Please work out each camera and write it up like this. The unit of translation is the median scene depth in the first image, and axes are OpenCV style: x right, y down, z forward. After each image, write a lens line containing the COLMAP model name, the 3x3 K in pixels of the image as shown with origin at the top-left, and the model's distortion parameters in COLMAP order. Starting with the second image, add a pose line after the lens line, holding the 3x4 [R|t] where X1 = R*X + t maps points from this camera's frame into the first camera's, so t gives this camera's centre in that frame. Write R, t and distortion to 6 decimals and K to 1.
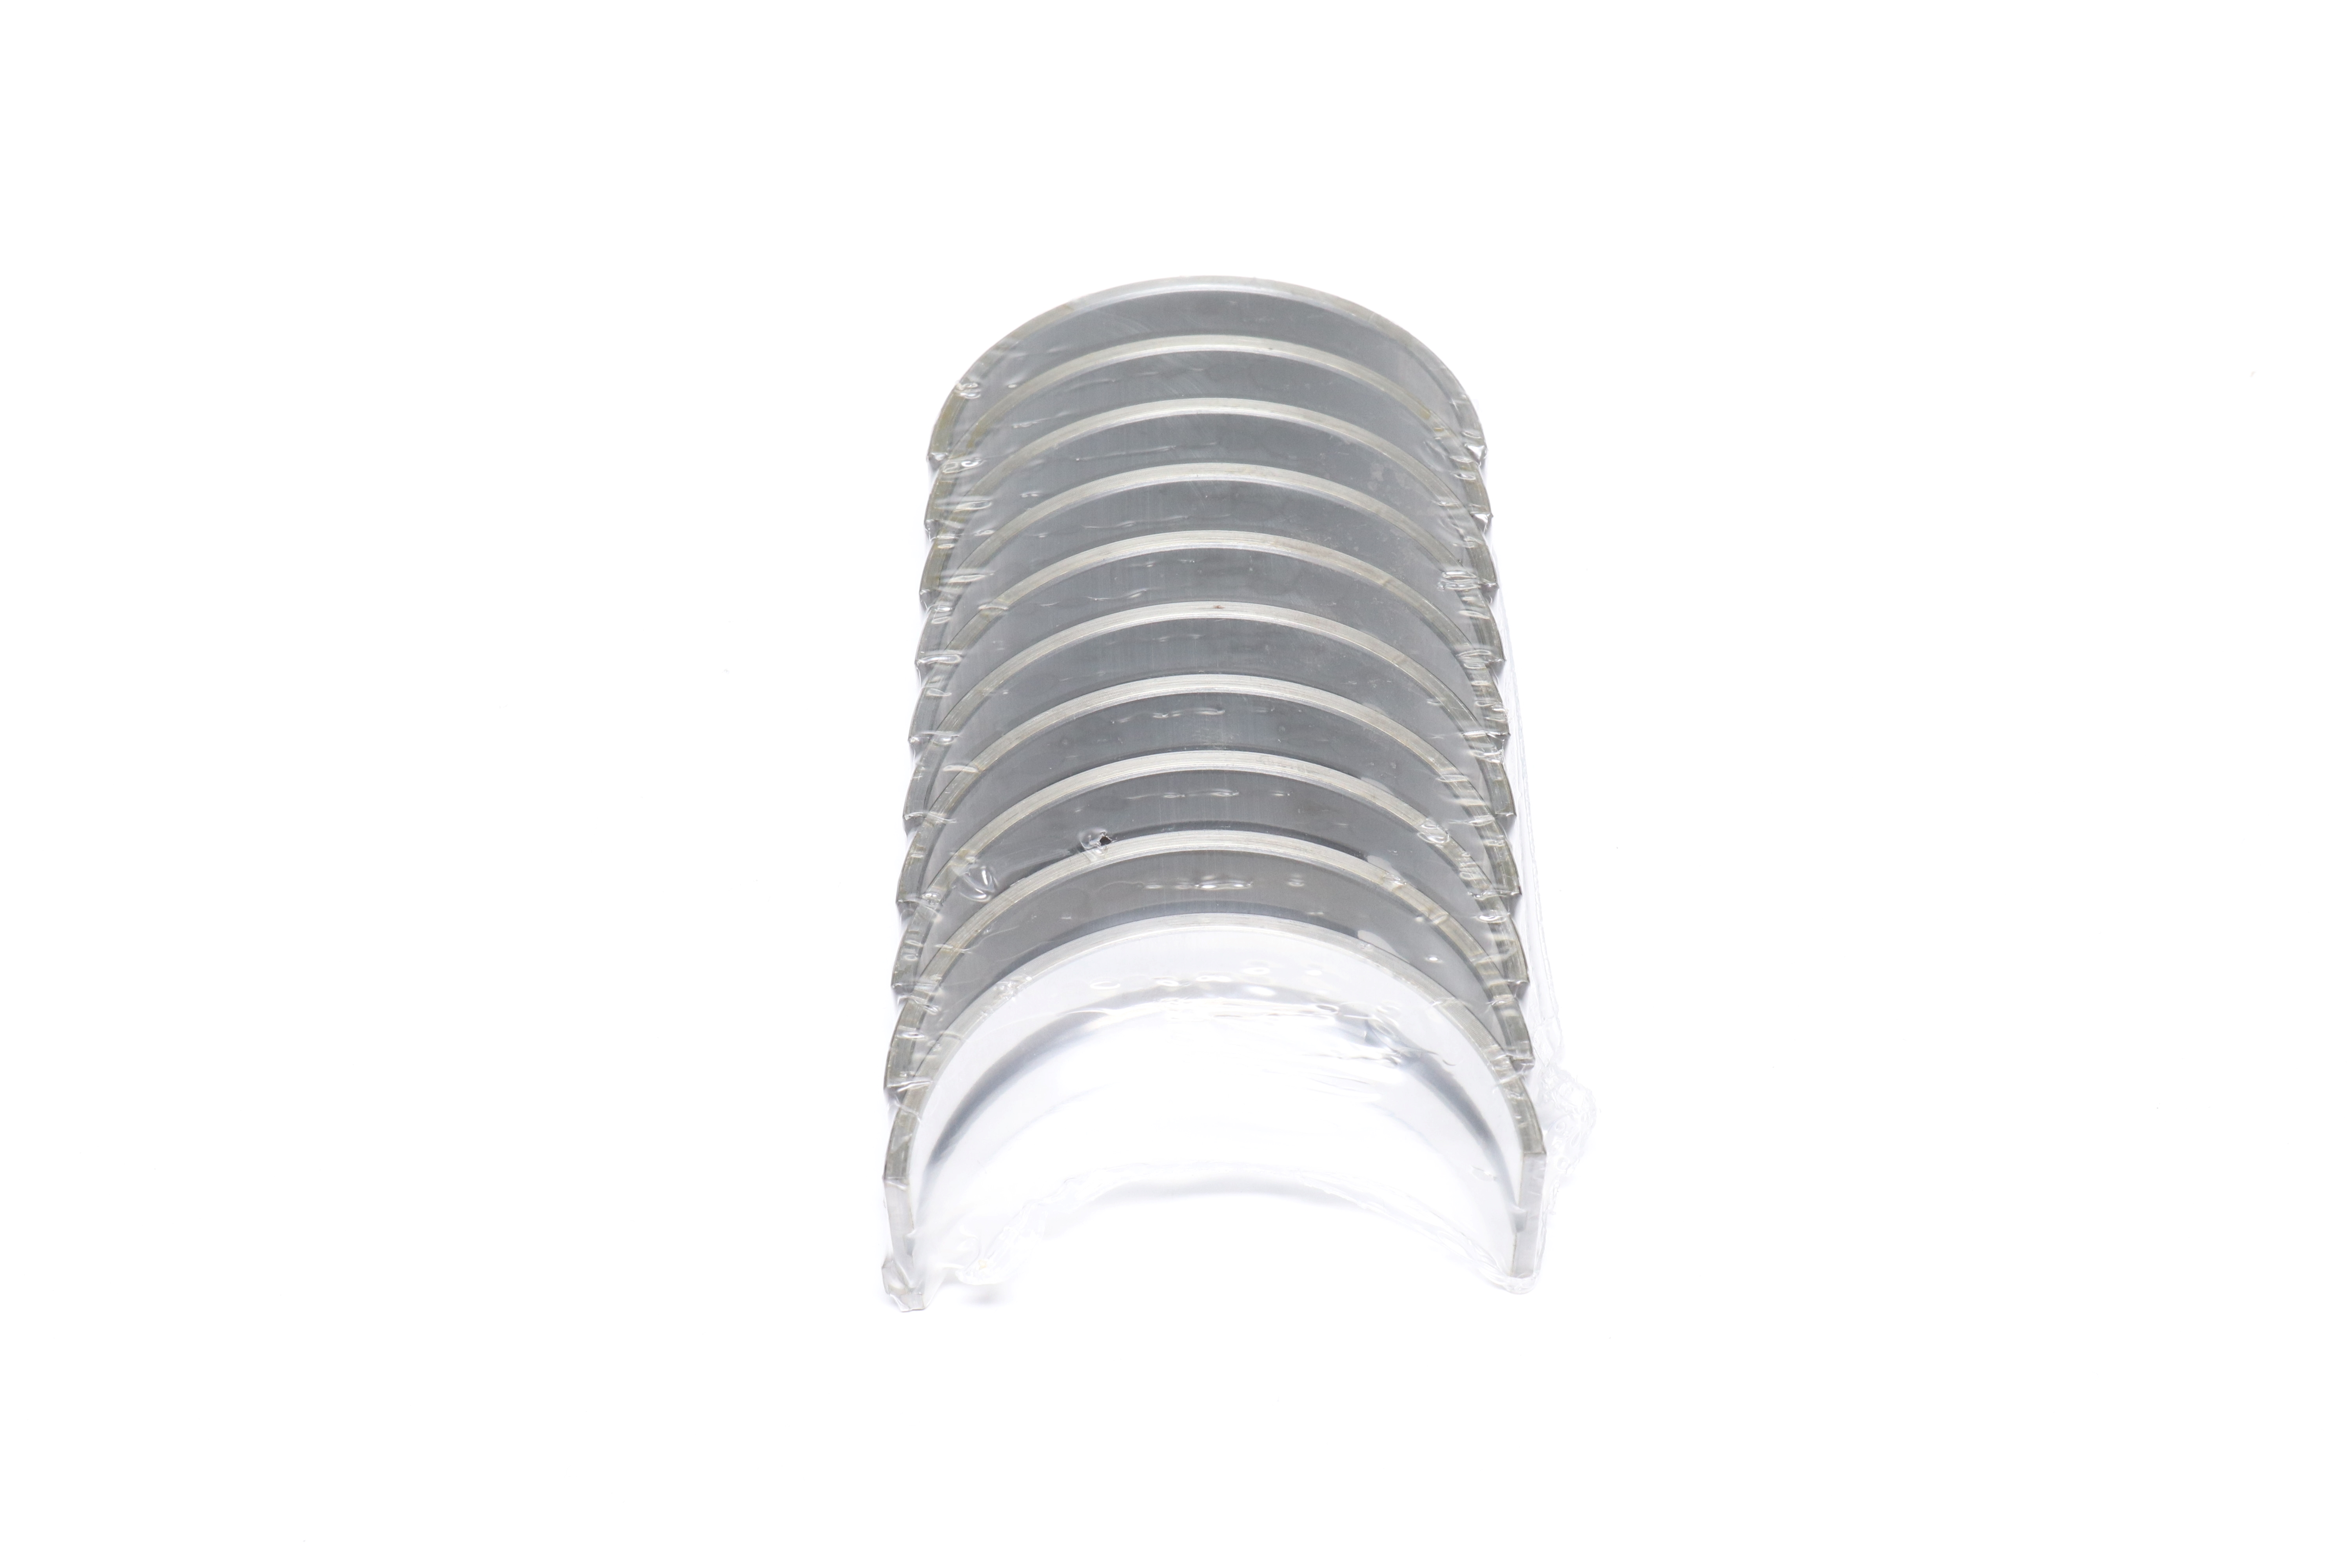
lens RADIAL K [[3801.3, 0, 1176.2], [0, 3801.3, 783.5], [0, 0, 1]] dist [0.005508, 0.000000]
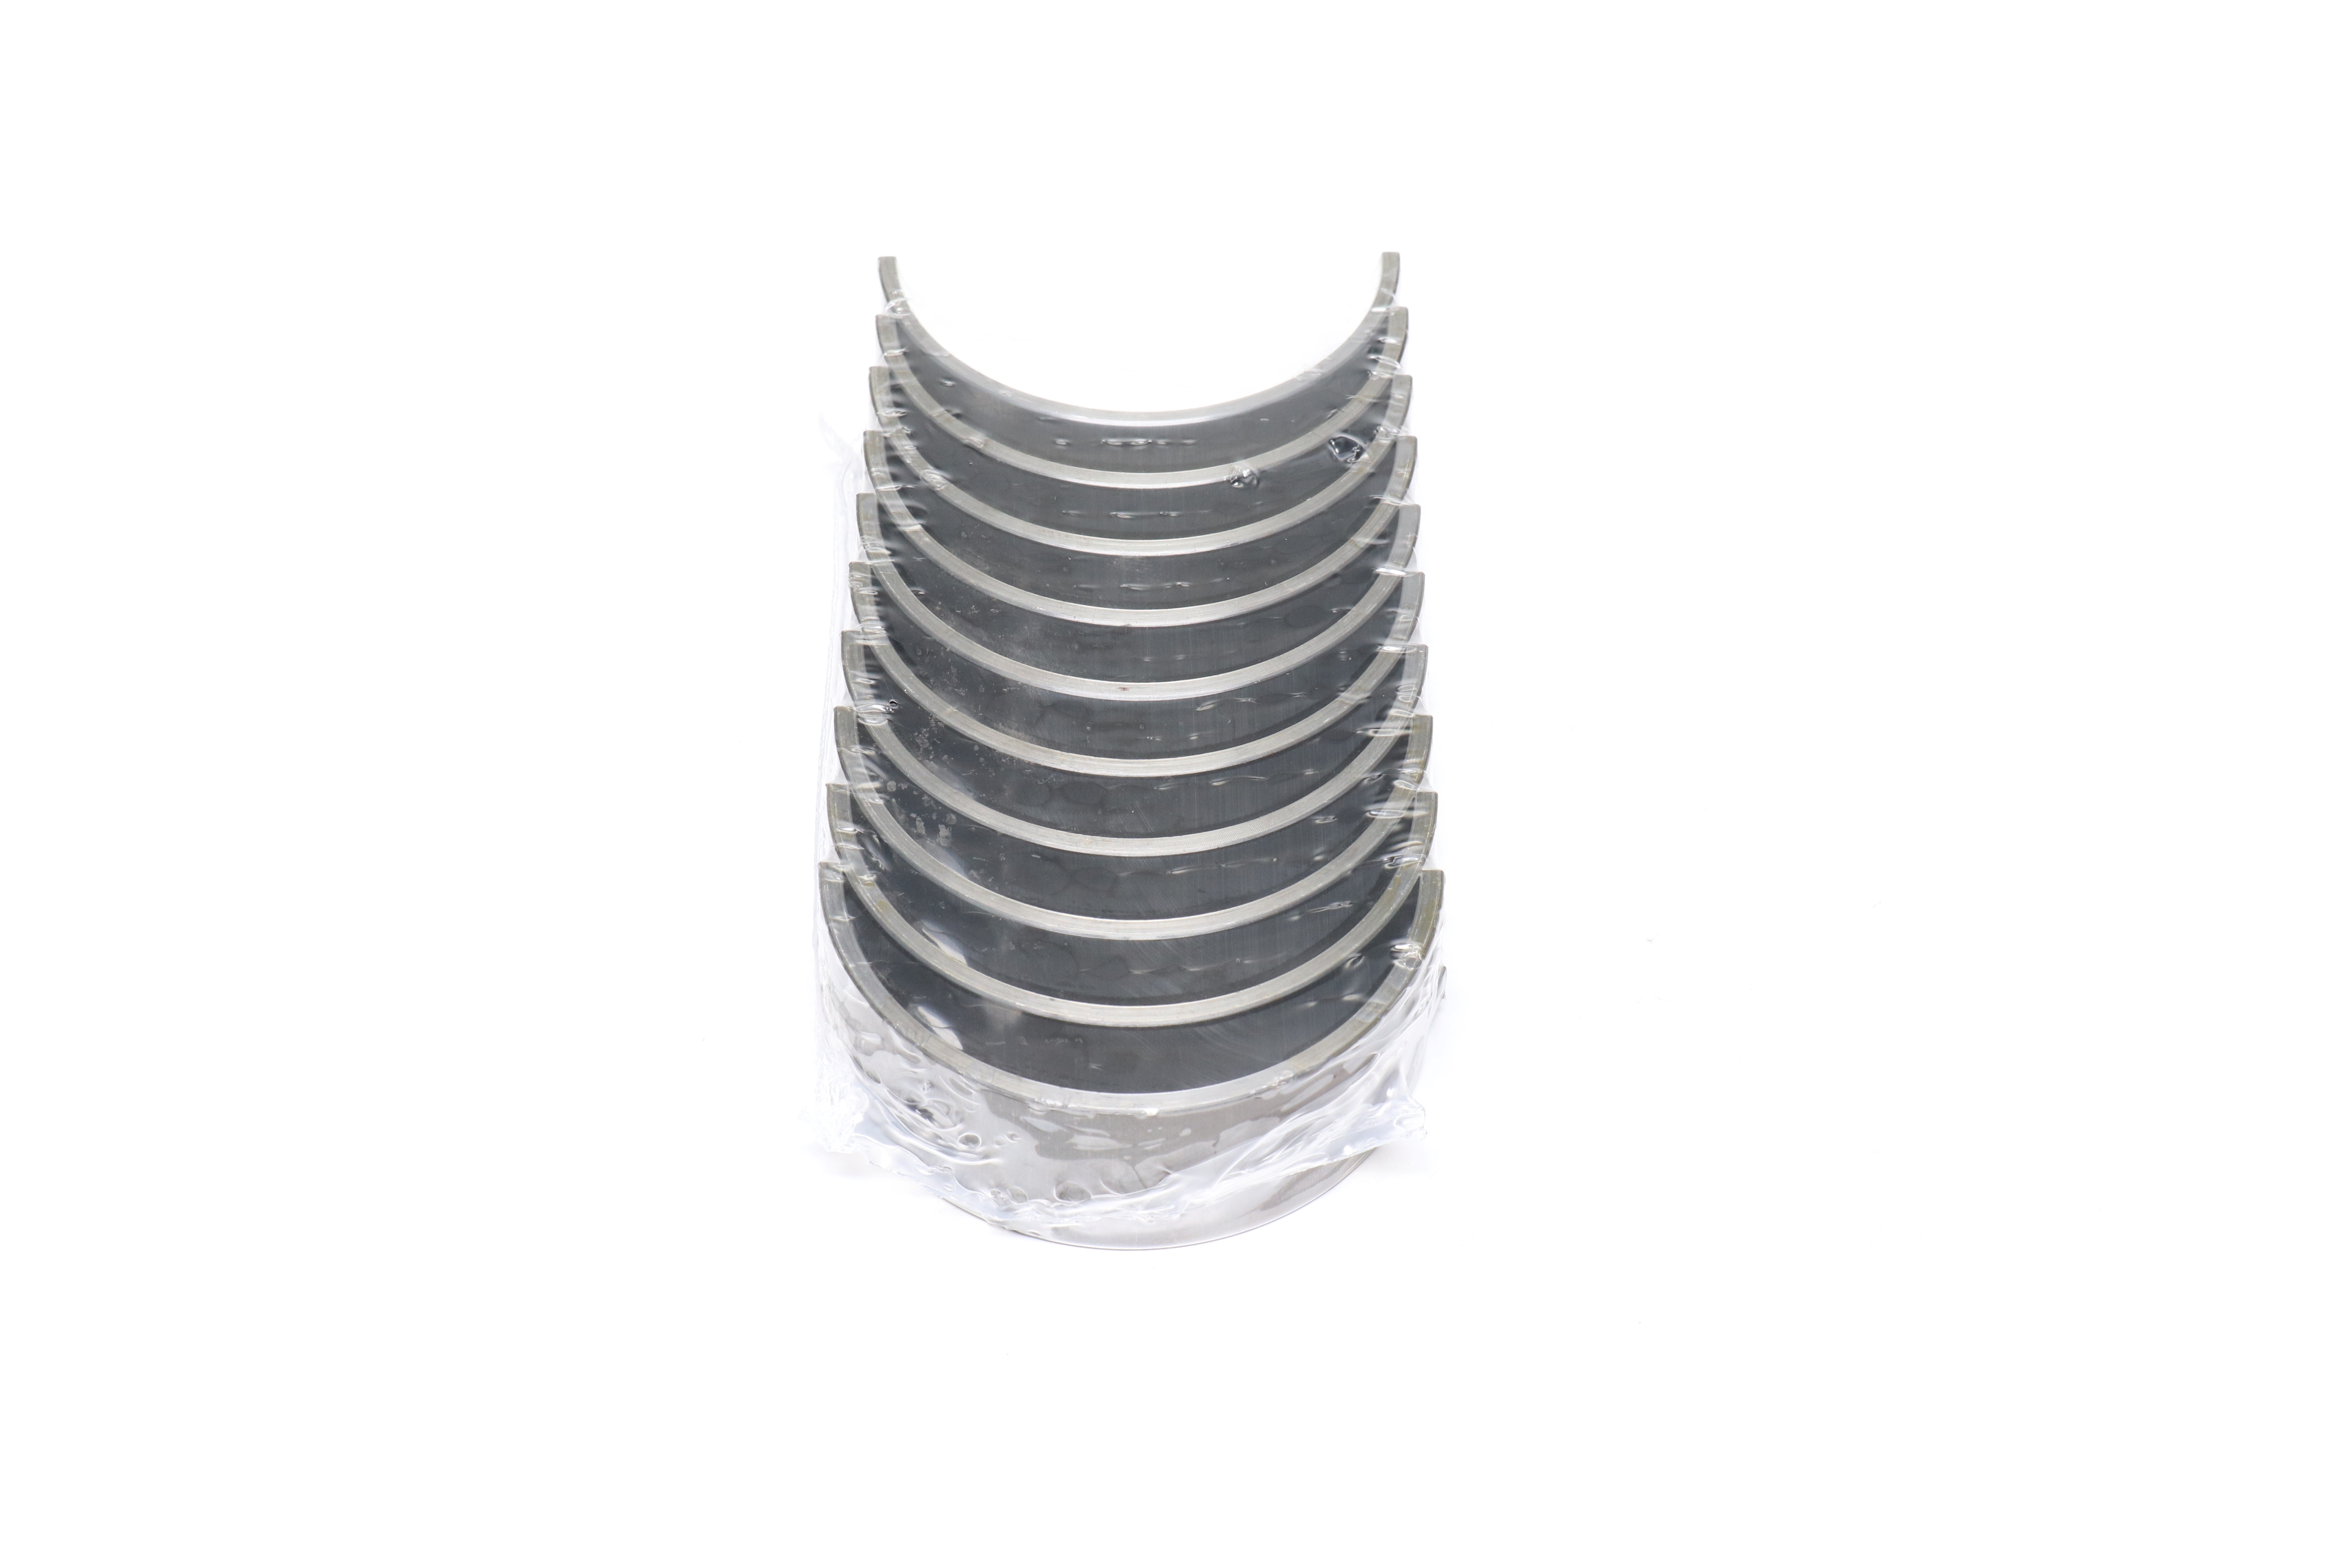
lens RADIAL K [[3801.3, 0, 1176.0], [0, 3801.3, 783.9], [0, 0, 1]] dist [0.005508, 0.000000]
pose [[-0.999996, 0.001251, 0.002535, -0.004499], [0.002494, -0.031270, 0.999508, -1.012453], [0.001329, 0.999510, 0.031267, 0.983659]]
